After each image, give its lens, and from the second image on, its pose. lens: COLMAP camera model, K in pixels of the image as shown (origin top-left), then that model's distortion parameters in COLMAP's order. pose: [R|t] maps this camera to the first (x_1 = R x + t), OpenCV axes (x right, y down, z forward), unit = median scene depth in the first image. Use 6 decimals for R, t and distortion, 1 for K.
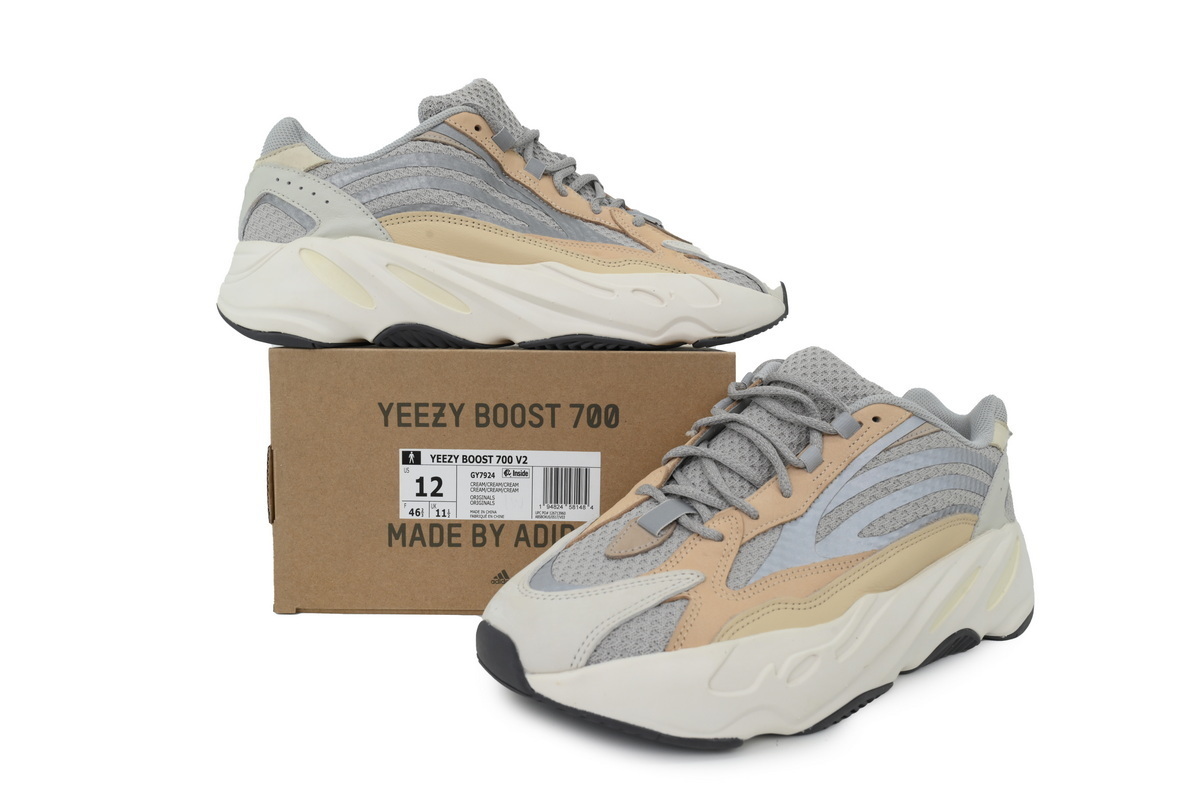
lens RADIAL K [[879.4, 0, 600.0], [0, 879.4, 400.0], [0, 0, 1]] dist [-0.002745, -0.001440]
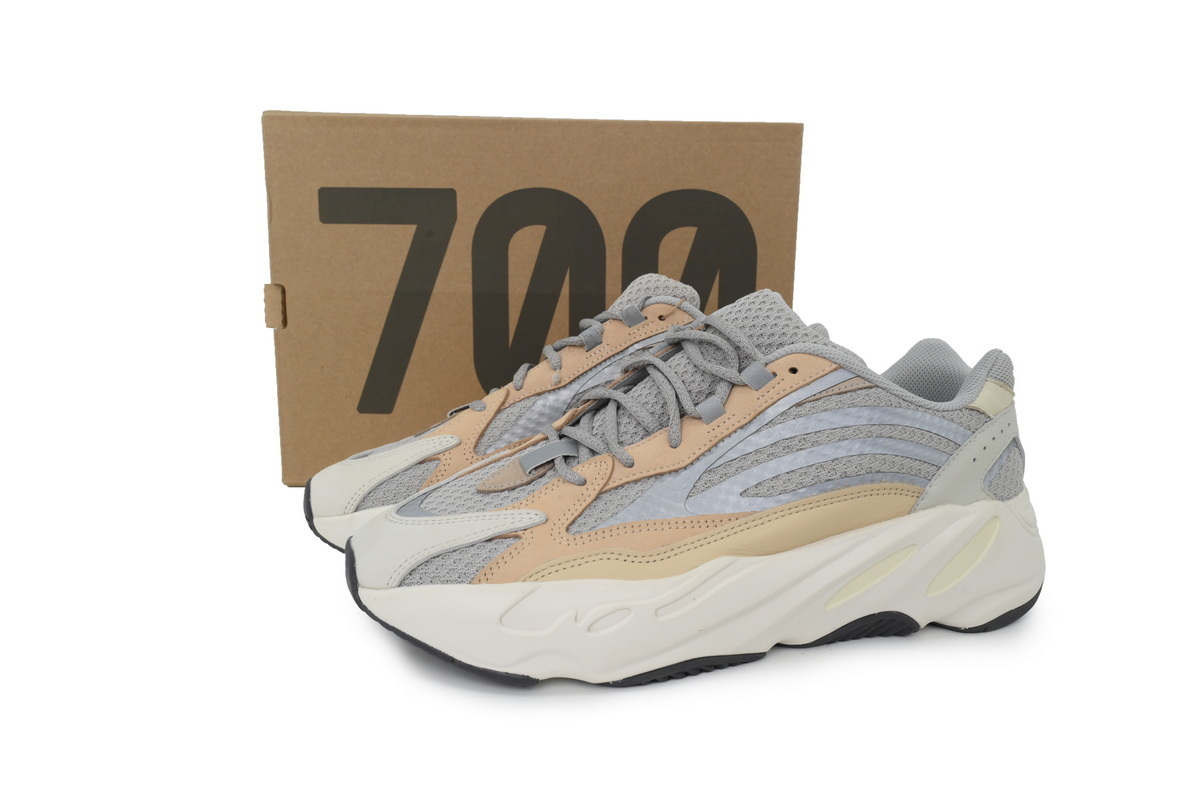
lens RADIAL K [[879.4, 0, 600.0], [0, 879.4, 400.0], [0, 0, 1]] dist [-0.002745, -0.001440]
pose [[0.934293, 0.058925, -0.351602, 0.472377], [-0.034068, 0.996489, 0.076475, -0.010776], [0.354874, -0.059472, 0.933021, 0.086567]]
